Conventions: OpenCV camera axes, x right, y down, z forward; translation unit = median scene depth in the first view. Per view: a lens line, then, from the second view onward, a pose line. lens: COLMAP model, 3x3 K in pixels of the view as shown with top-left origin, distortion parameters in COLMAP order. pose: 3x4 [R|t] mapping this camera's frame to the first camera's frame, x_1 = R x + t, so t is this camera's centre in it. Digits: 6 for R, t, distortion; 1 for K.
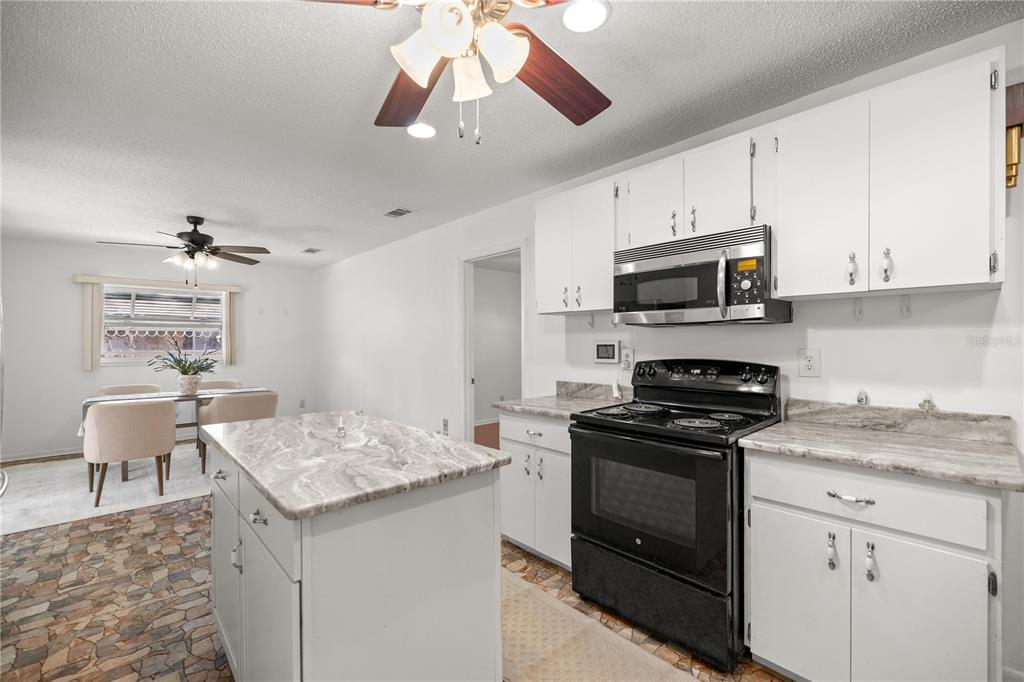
lens RADIAL K [[437.8, 0, 520.7], [0, 437.8, 342.2], [0, 0, 1]] dist [0.000533, 0.000550]
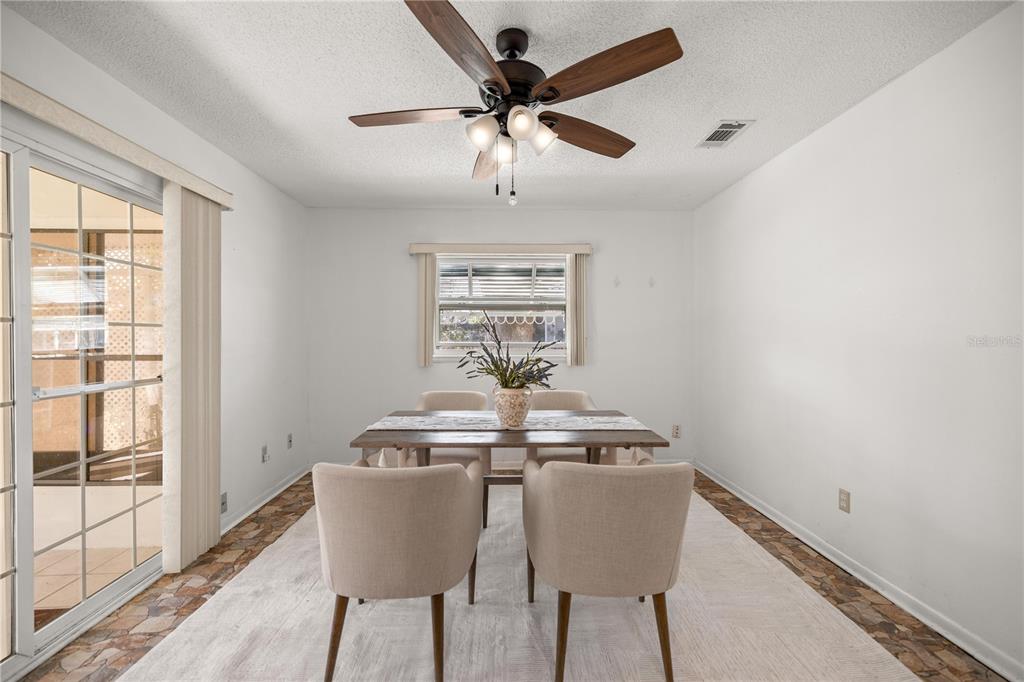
lens RADIAL K [[437.8, 0, 506.5], [0, 437.8, 338.9], [0, 0, 1]] dist [0.000533, 0.000550]
pose [[0.740029, 0.004782, -0.672558, -0.388923], [-0.001232, 0.999983, 0.005755, 0.011263], [0.672573, -0.003430, 0.740022, 0.577658]]
